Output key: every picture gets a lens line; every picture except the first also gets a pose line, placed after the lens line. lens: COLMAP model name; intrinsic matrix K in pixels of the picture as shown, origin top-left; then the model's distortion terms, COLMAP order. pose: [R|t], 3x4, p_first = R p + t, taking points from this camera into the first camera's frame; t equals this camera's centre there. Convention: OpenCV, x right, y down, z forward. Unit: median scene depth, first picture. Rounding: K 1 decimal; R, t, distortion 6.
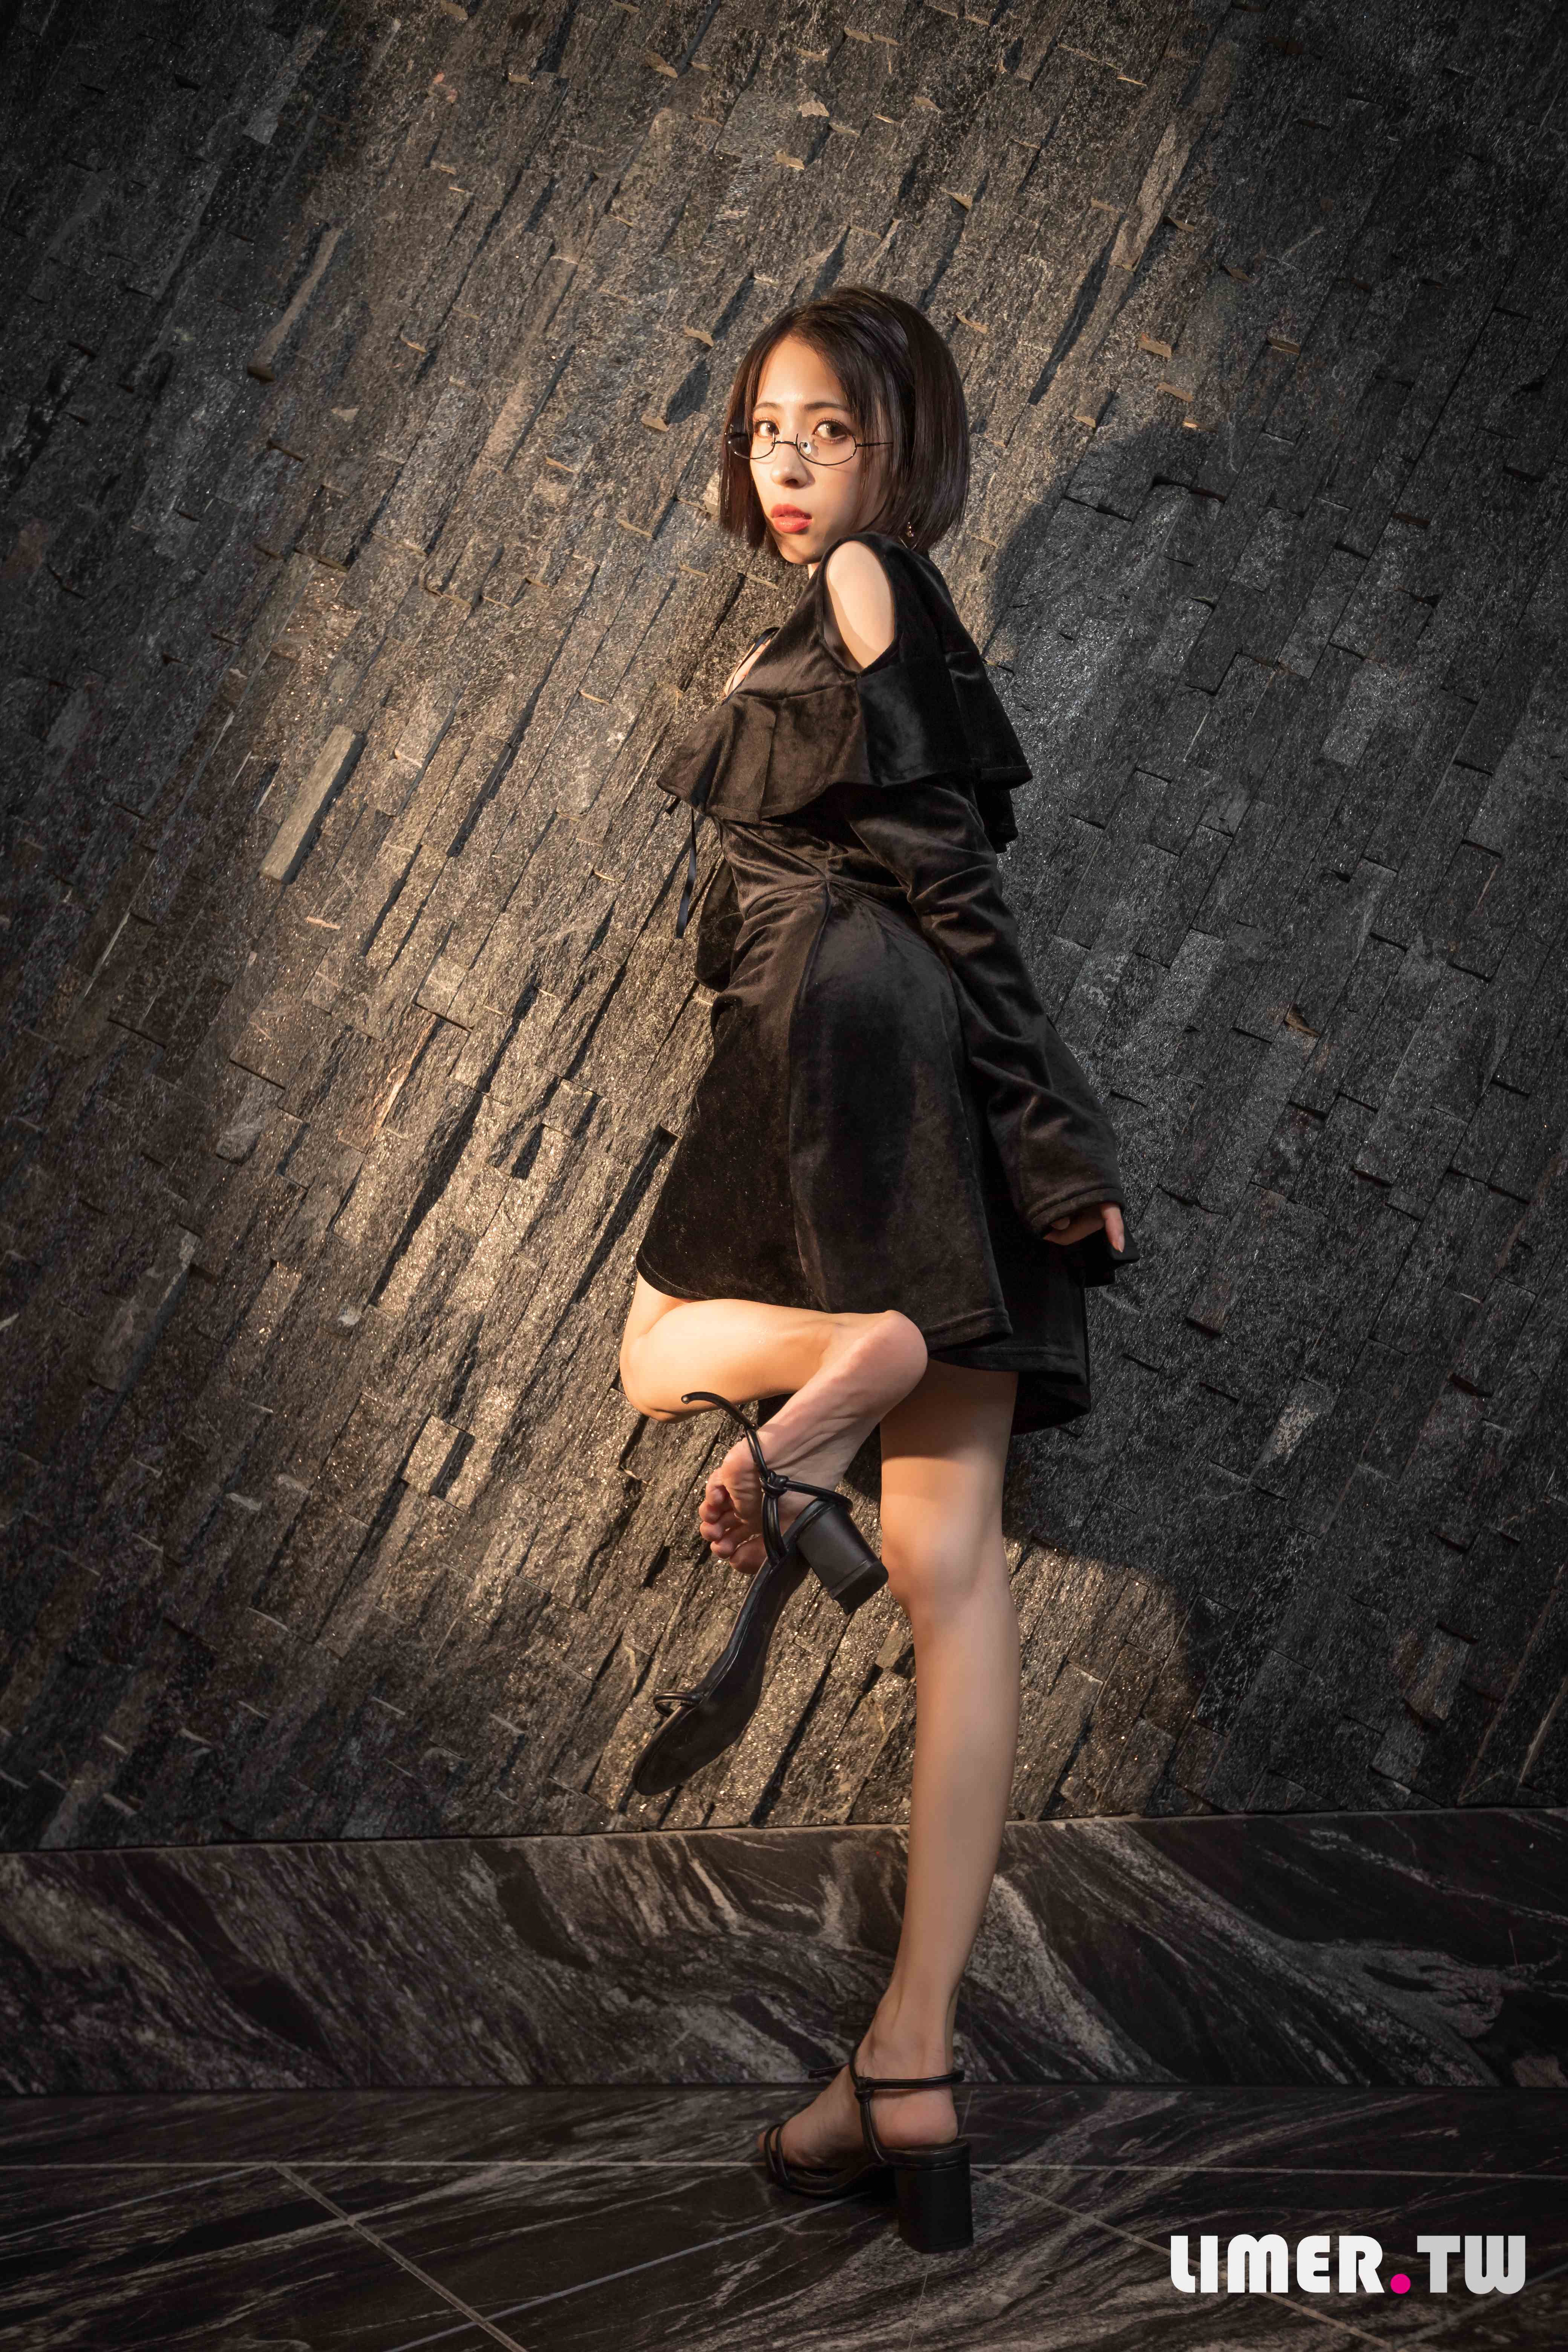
lens RADIAL K [[1780.5, 0, 778.2], [0, 1780.5, 1190.8], [0, 0, 1]] dist [-0.032157, 0.095160]
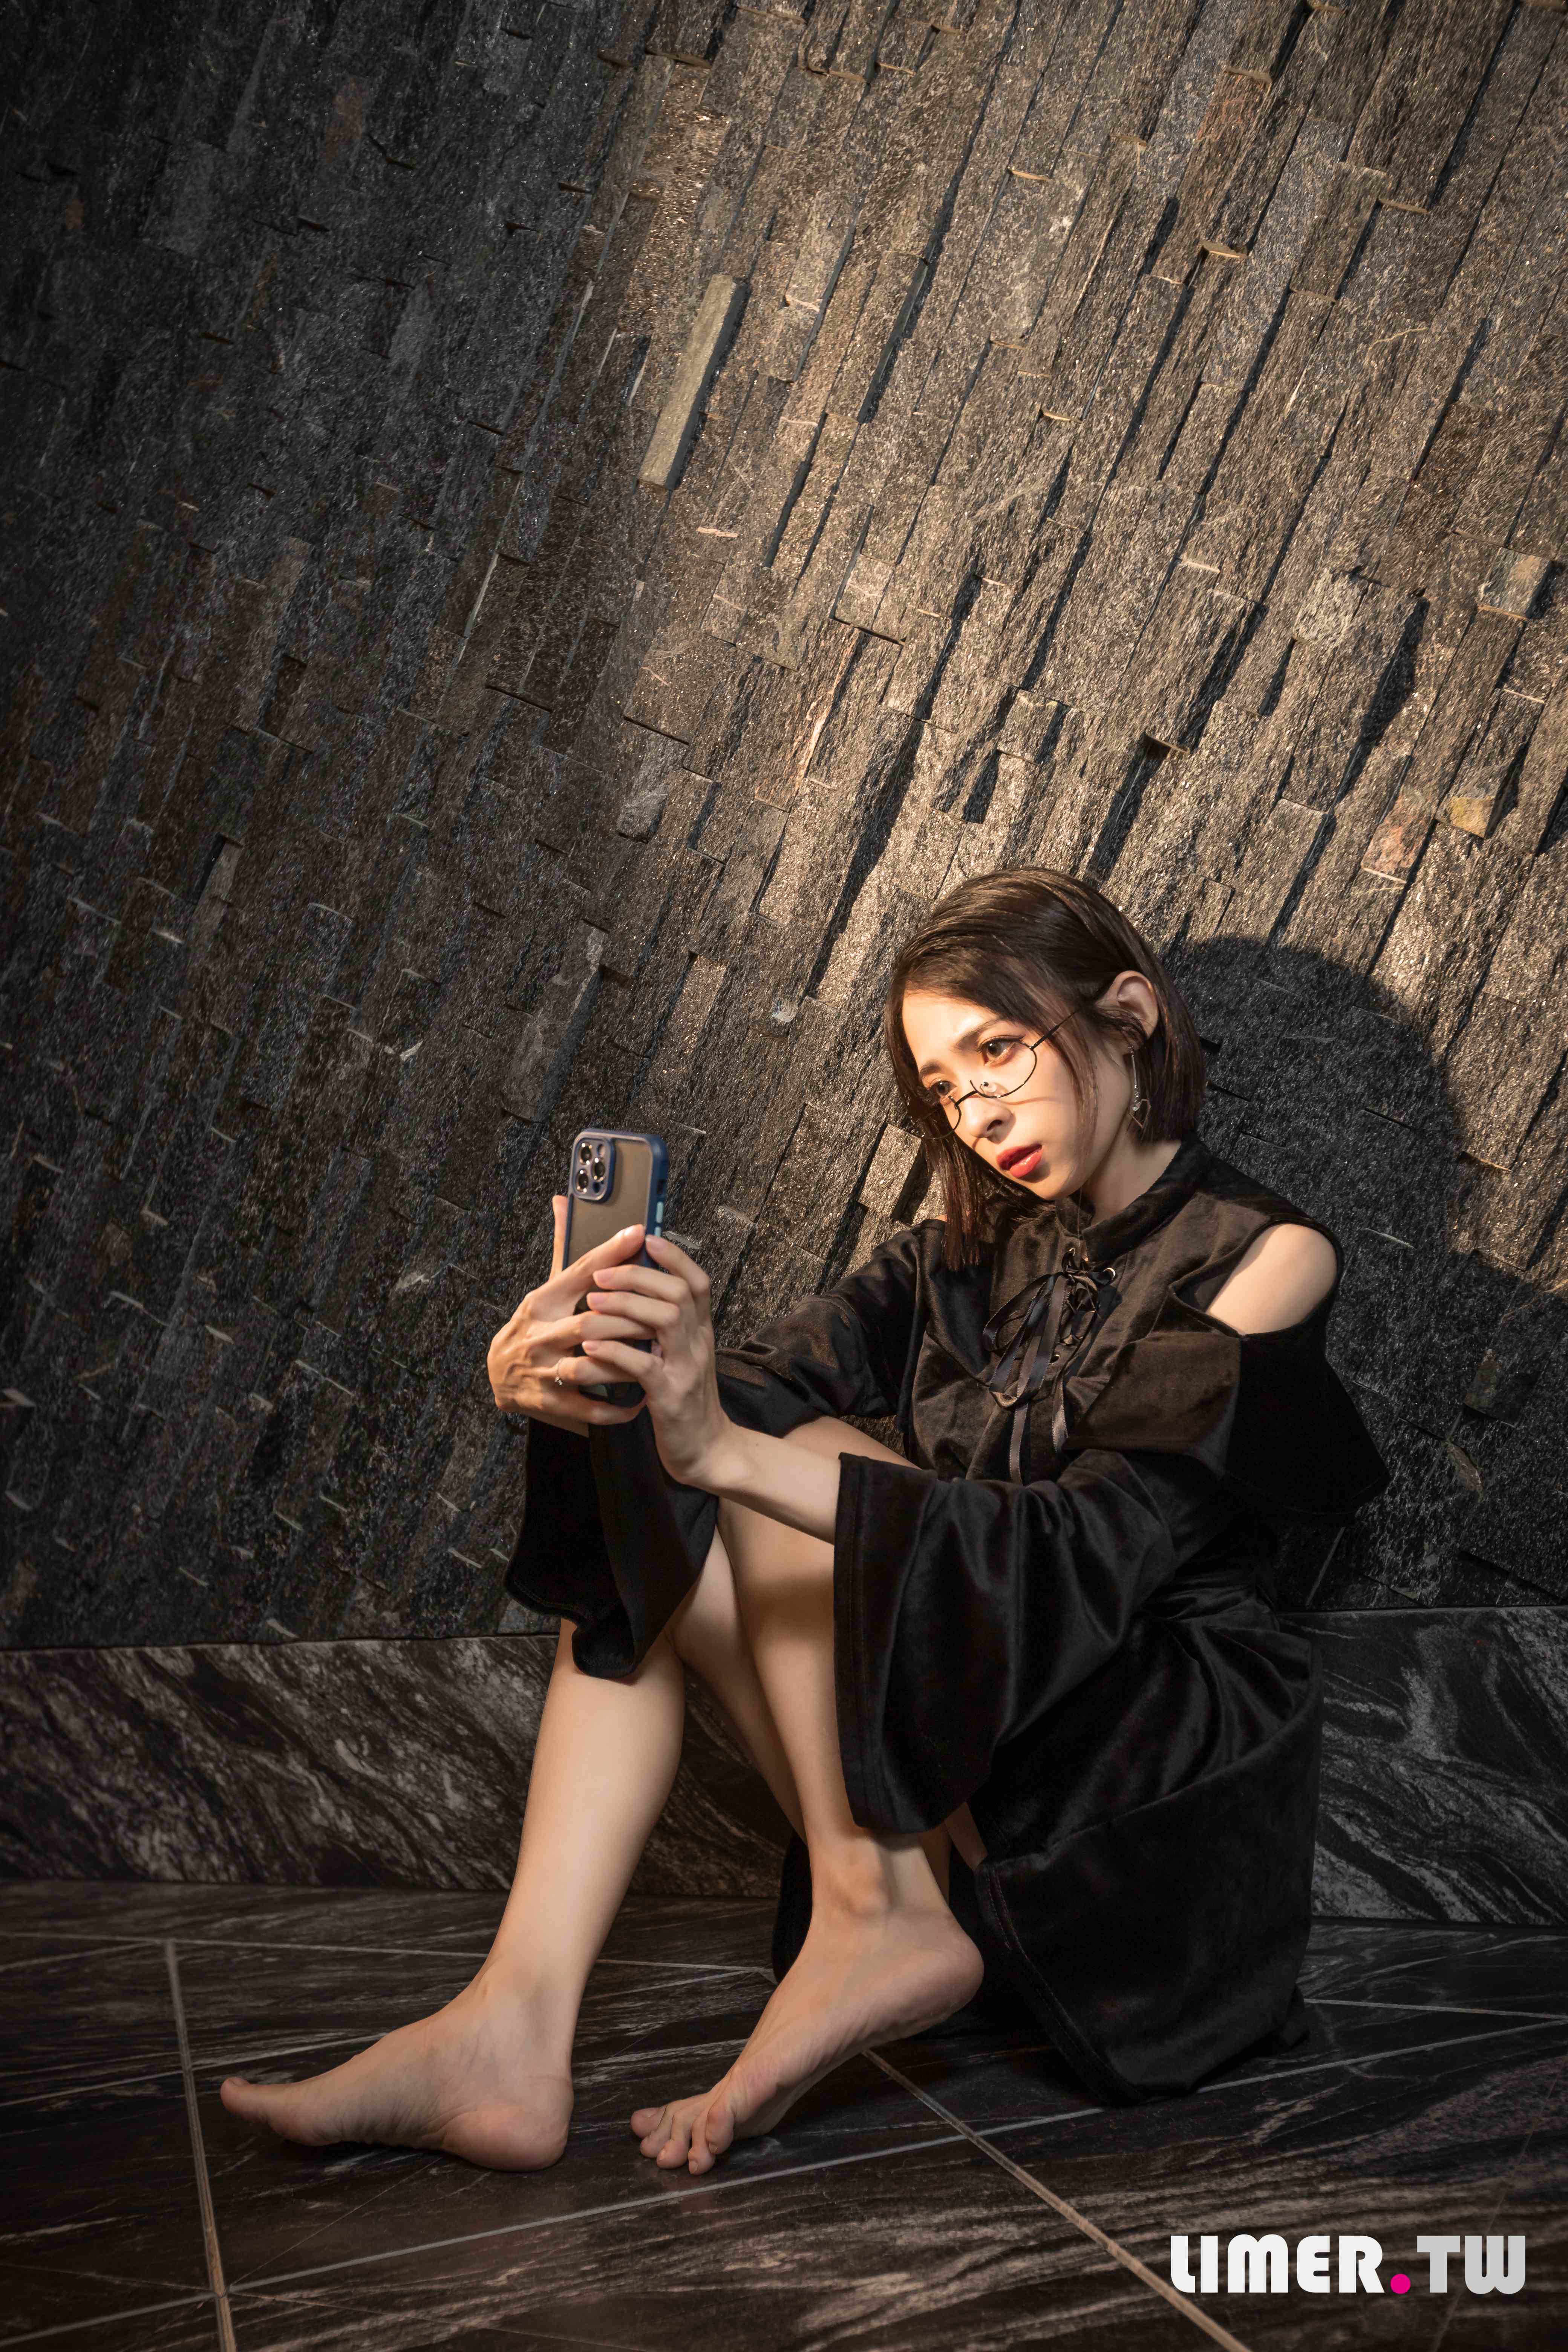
lens RADIAL K [[2178.8, 0, 782.9], [0, 2178.8, 1193.4], [0, 0, 1]] dist [-0.005713, 0.132258]
pose [[0.956572, -0.050166, -0.287148, 0.044050], [0.084309, 0.990591, 0.107798, 0.044793], [0.279039, -0.127326, 0.951801, 0.027703]]
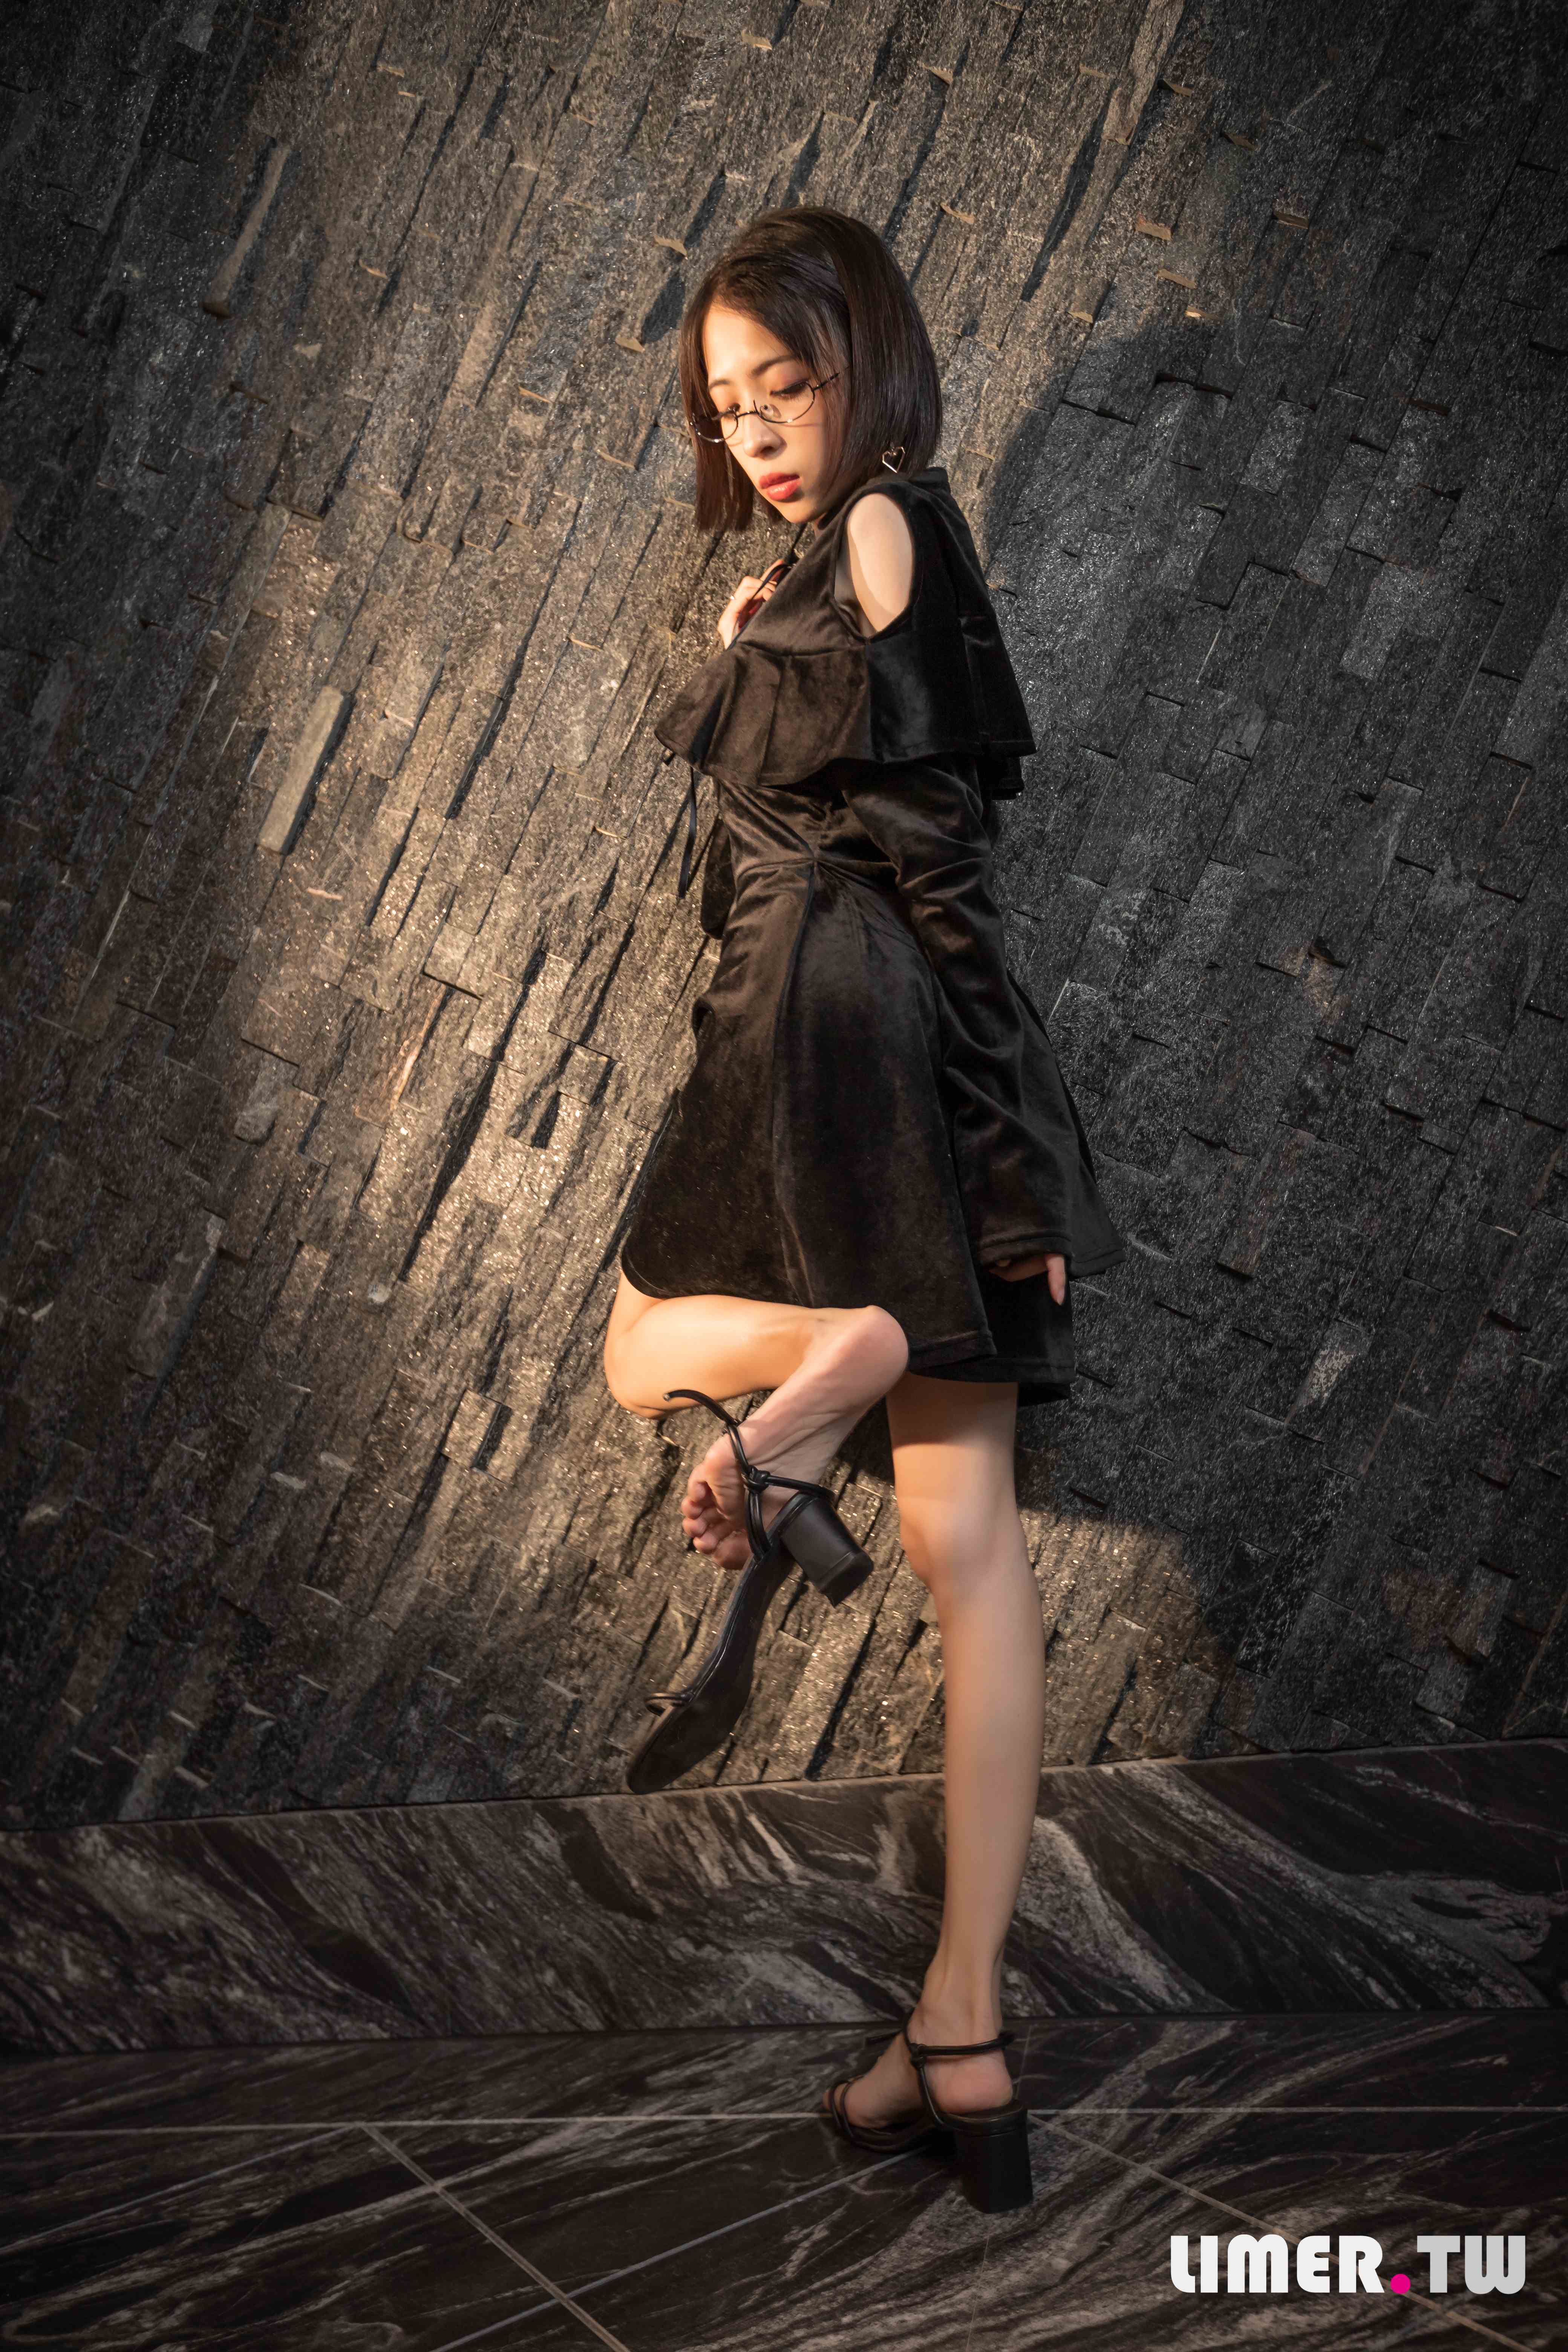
lens RADIAL K [[1774.1, 0, 780.9], [0, 1774.1, 1192.8], [0, 0, 1]] dist [-0.022999, 0.079051]
pose [[0.998335, -0.051413, -0.026148, 0.013719], [0.053489, 0.994849, 0.086106, -0.059789], [0.021586, -0.087361, 0.995943, 0.014765]]
